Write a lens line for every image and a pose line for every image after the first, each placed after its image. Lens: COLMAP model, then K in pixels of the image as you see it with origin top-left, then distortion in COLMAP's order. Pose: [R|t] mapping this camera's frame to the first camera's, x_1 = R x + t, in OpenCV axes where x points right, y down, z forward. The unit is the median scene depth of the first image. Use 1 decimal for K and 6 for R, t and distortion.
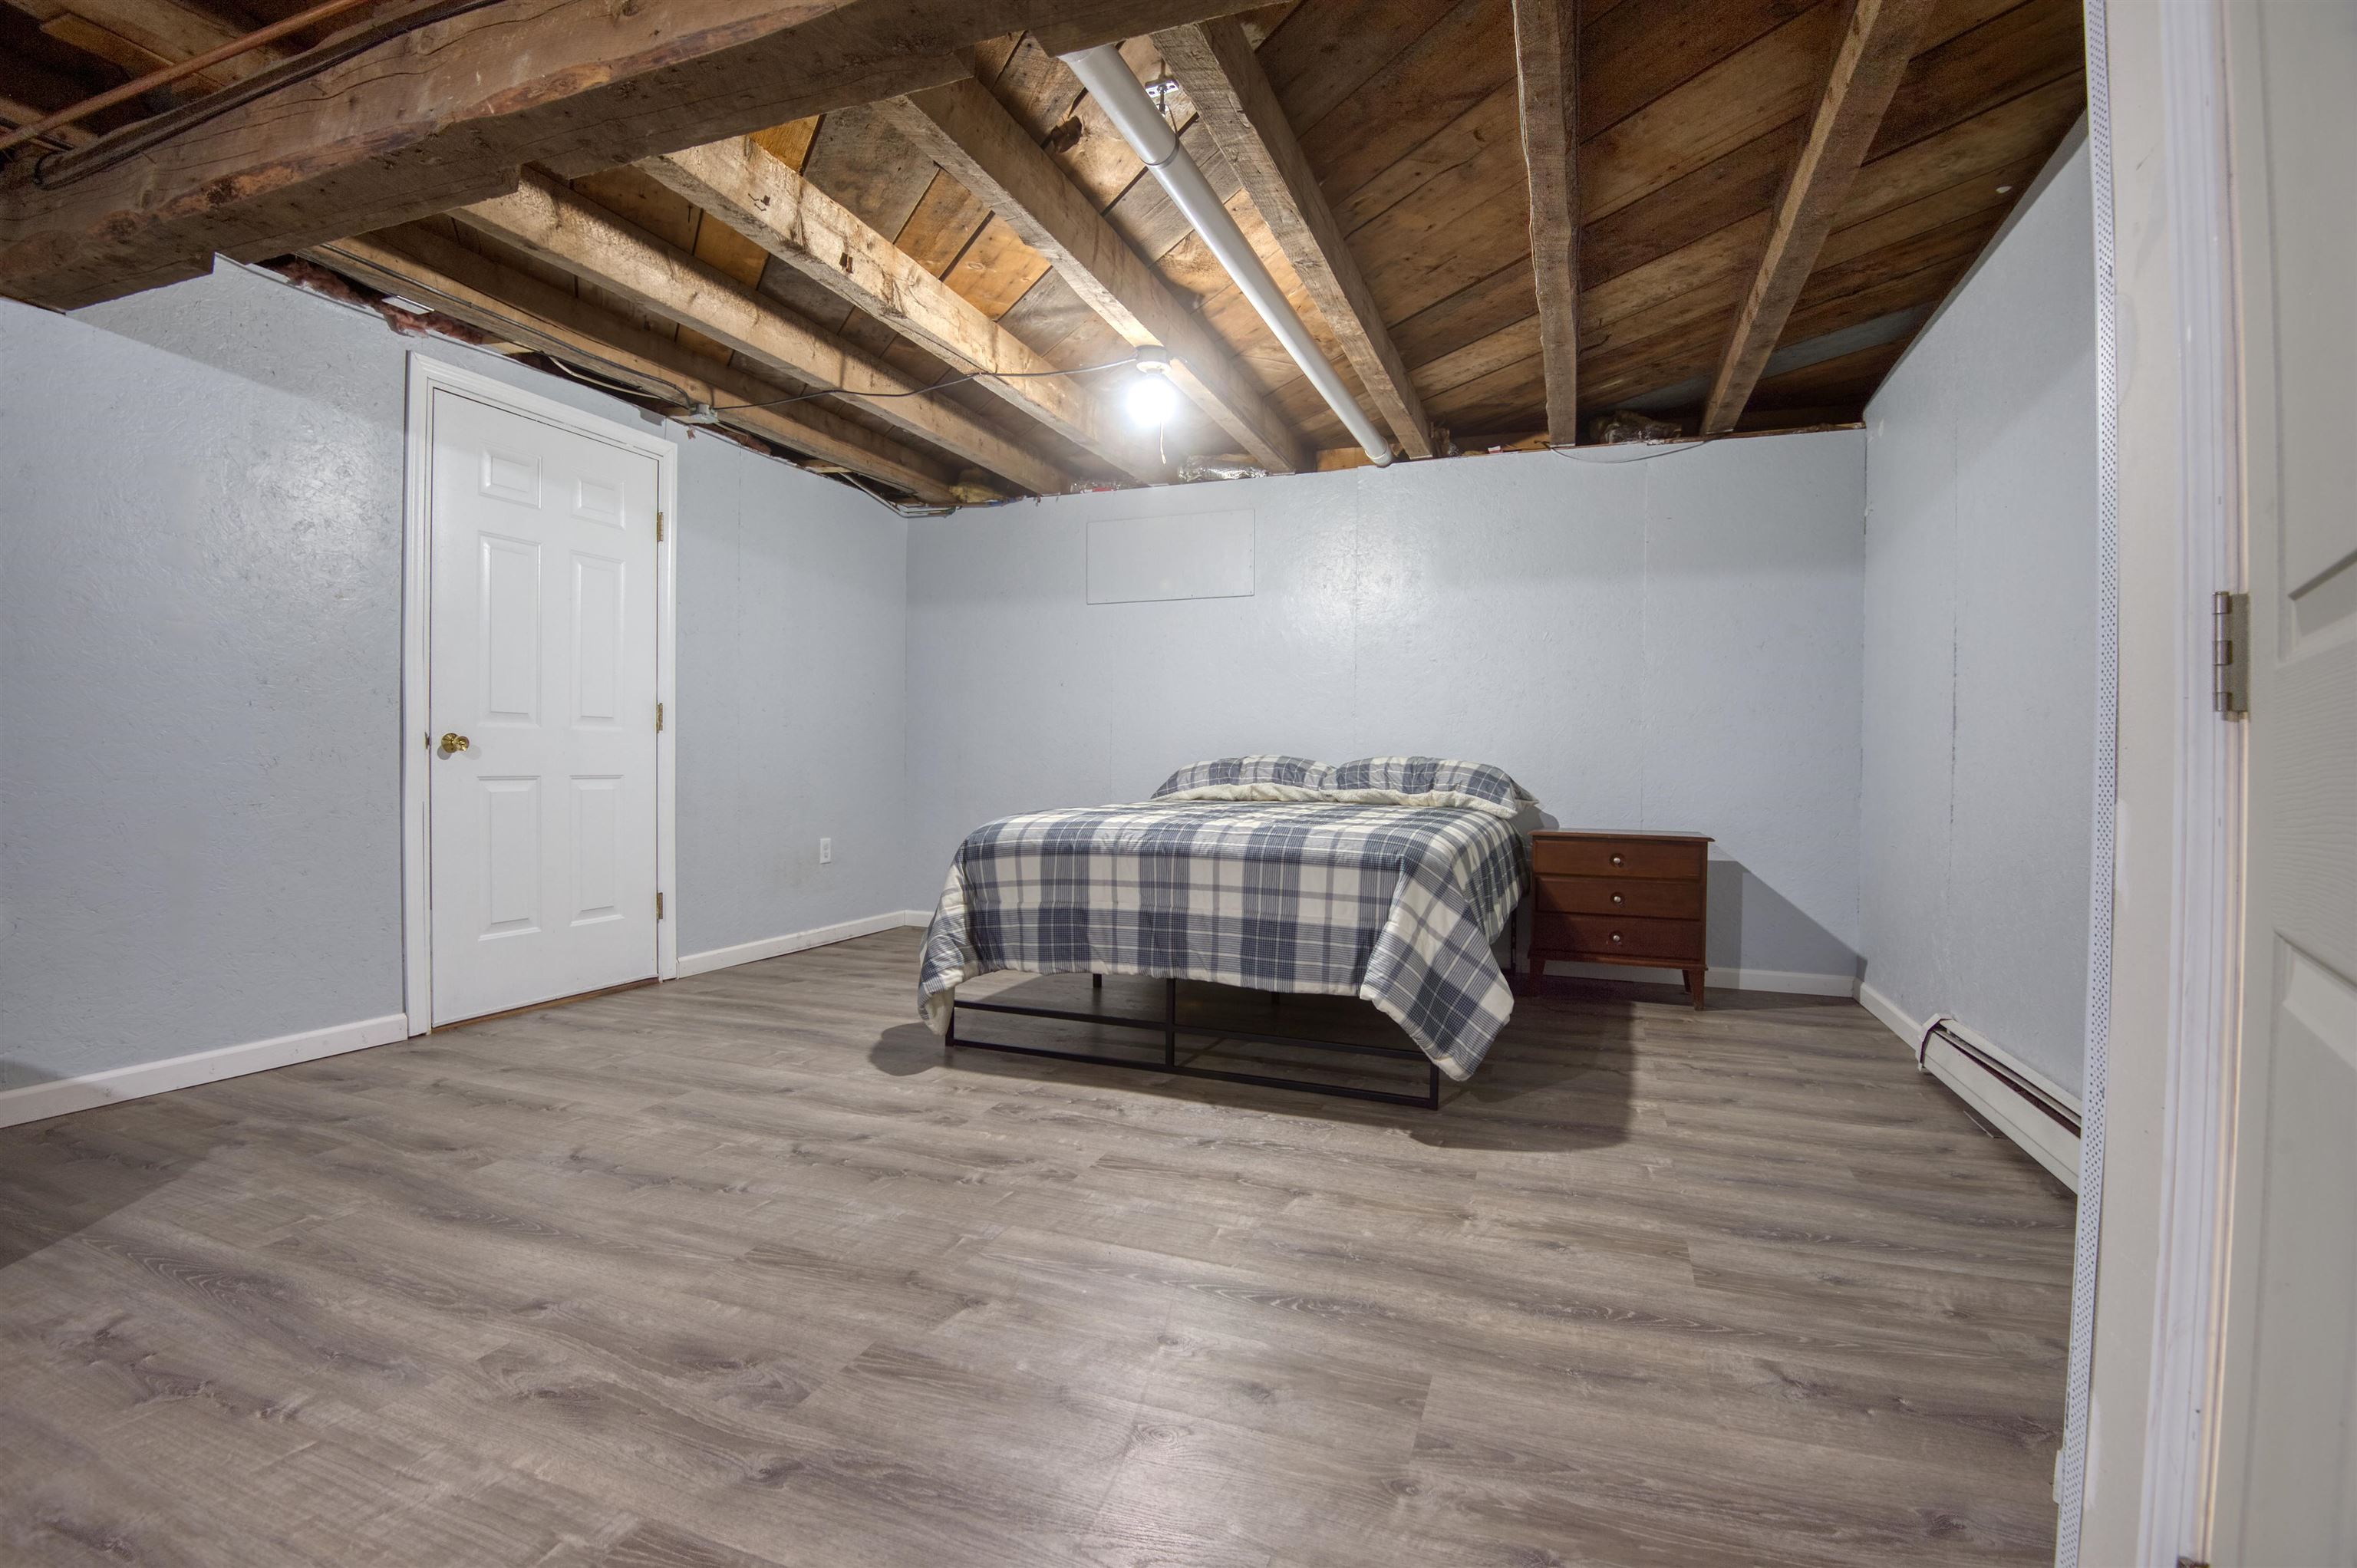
lens RADIAL K [[1083.2, 0, 1183.9], [0, 1083.2, 784.1], [0, 0, 1]] dist [-0.027866, -0.009877]
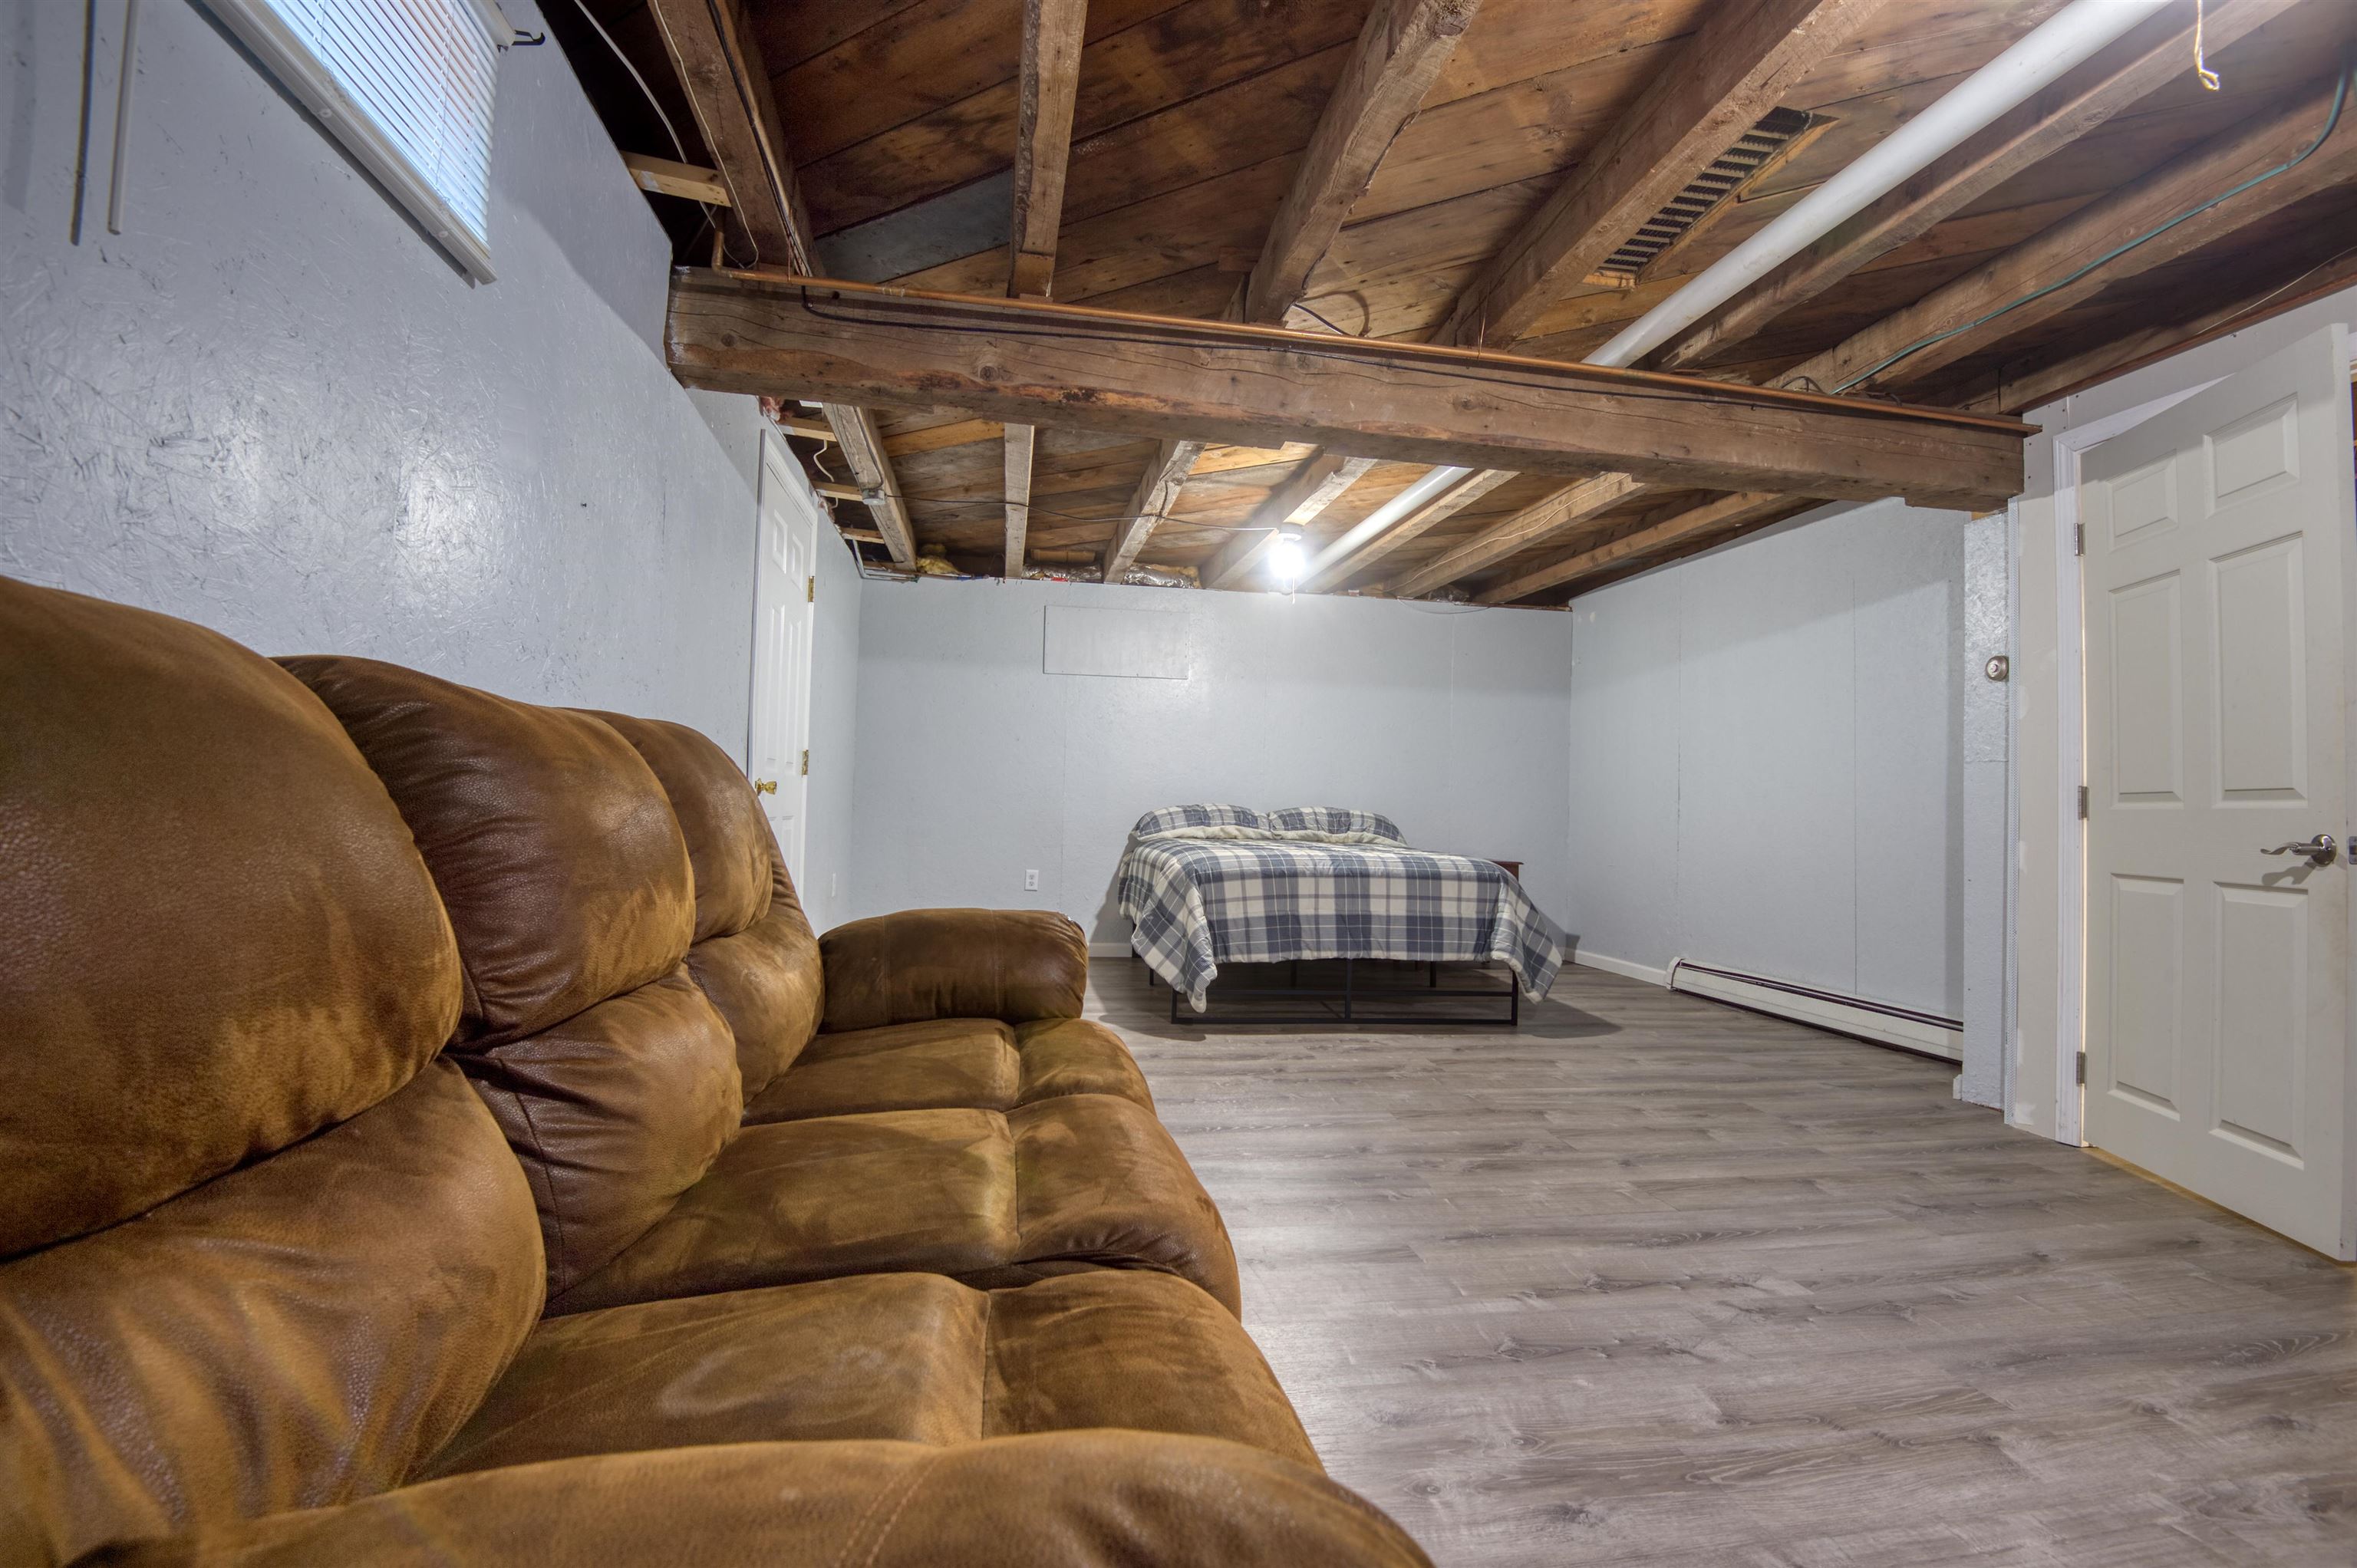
lens RADIAL K [[1083.2, 0, 1171.4], [0, 1083.2, 783.5], [0, 0, 1]] dist [-0.027866, -0.009877]
pose [[0.869871, 0.025827, 0.492603, -0.988654], [-0.009840, 0.999338, -0.035018, -0.007947], [-0.493181, 0.025614, 0.869549, -0.185774]]
